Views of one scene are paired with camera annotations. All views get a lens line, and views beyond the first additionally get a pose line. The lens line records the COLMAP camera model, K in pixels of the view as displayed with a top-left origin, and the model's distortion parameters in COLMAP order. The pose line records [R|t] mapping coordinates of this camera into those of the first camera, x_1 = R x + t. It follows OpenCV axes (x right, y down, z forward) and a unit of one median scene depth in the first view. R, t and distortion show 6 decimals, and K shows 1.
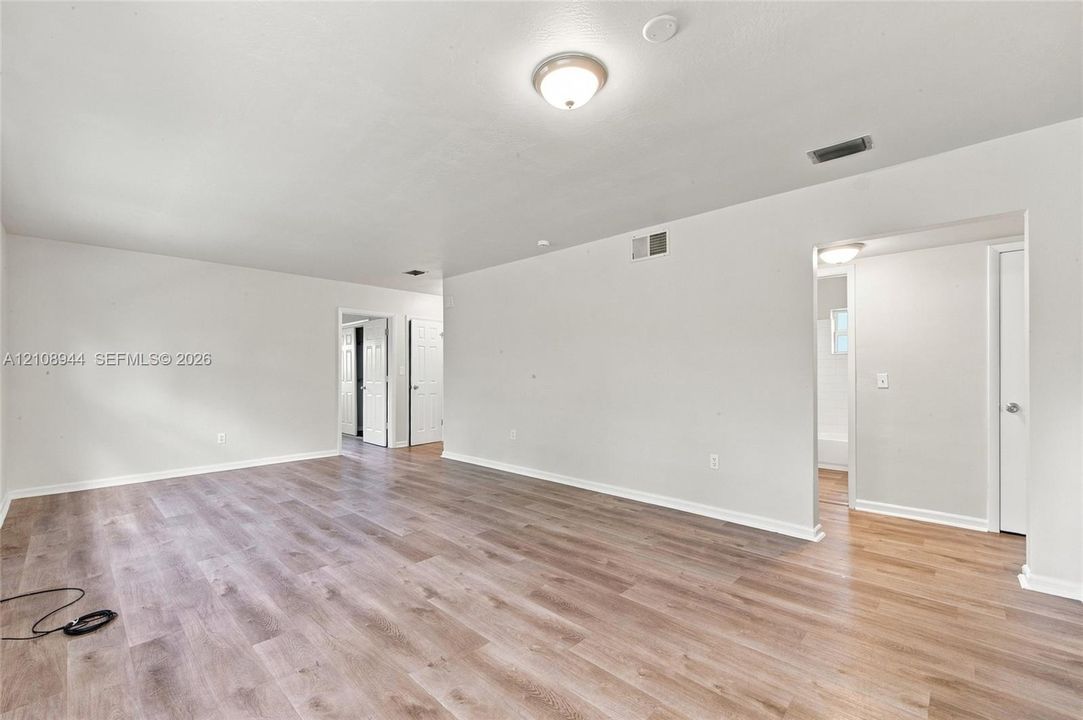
lens RADIAL K [[443.7, 0, 543.6], [0, 443.7, 371.2], [0, 0, 1]] dist [-0.000019, -0.000138]
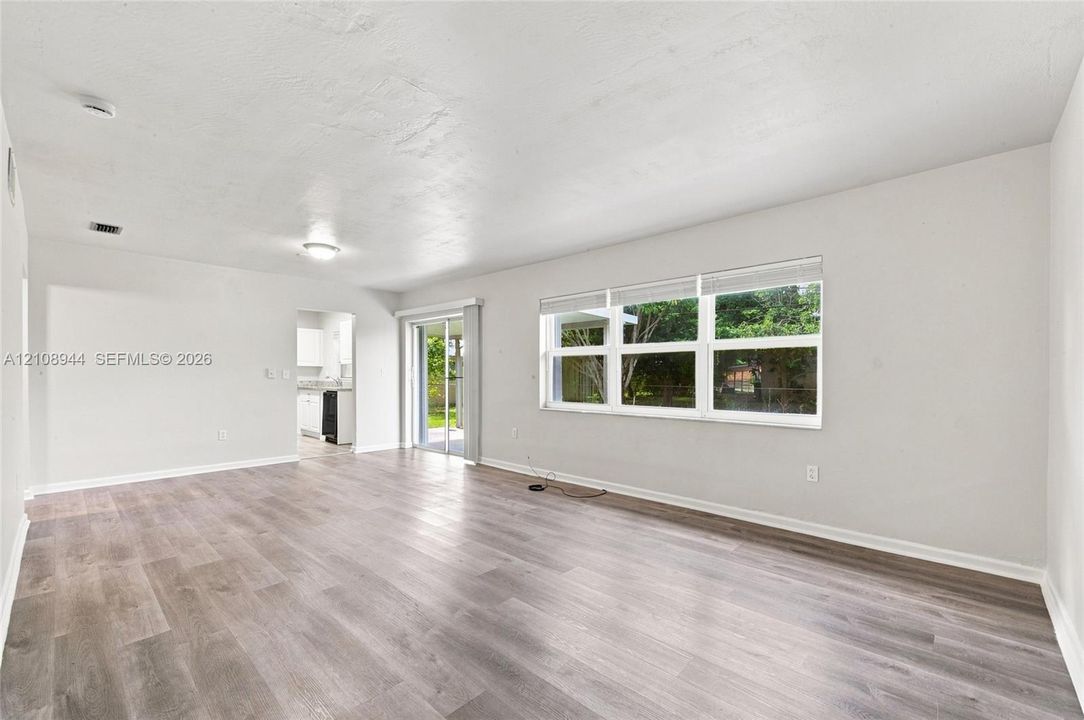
lens RADIAL K [[459.3, 0, 540.2], [0, 459.3, 377.3], [0, 0, 1]] dist [0.000989, 0.000070]
pose [[-0.999929, 0.000464, 0.011911, -0.712720], [0.000486, 0.999998, 0.001844, 0.011234], [-0.011910, 0.001850, -0.999927, 2.179480]]
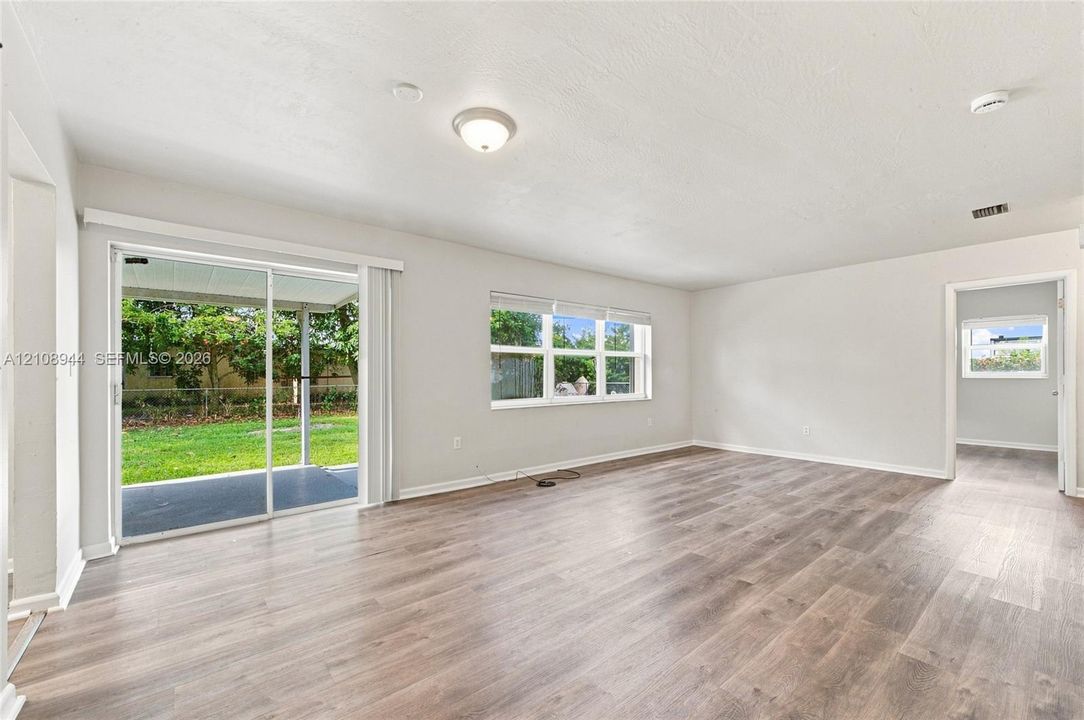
lens RADIAL K [[443.4, 0, 536.3], [0, 443.4, 374.6], [0, 0, 1]] dist [0.002105, -0.000018]
pose [[-0.133158, 0.003979, -0.991087, 0.791378], [0.005058, 0.999982, 0.003335, 0.007435], [0.991082, -0.004569, -0.133175, 0.834008]]
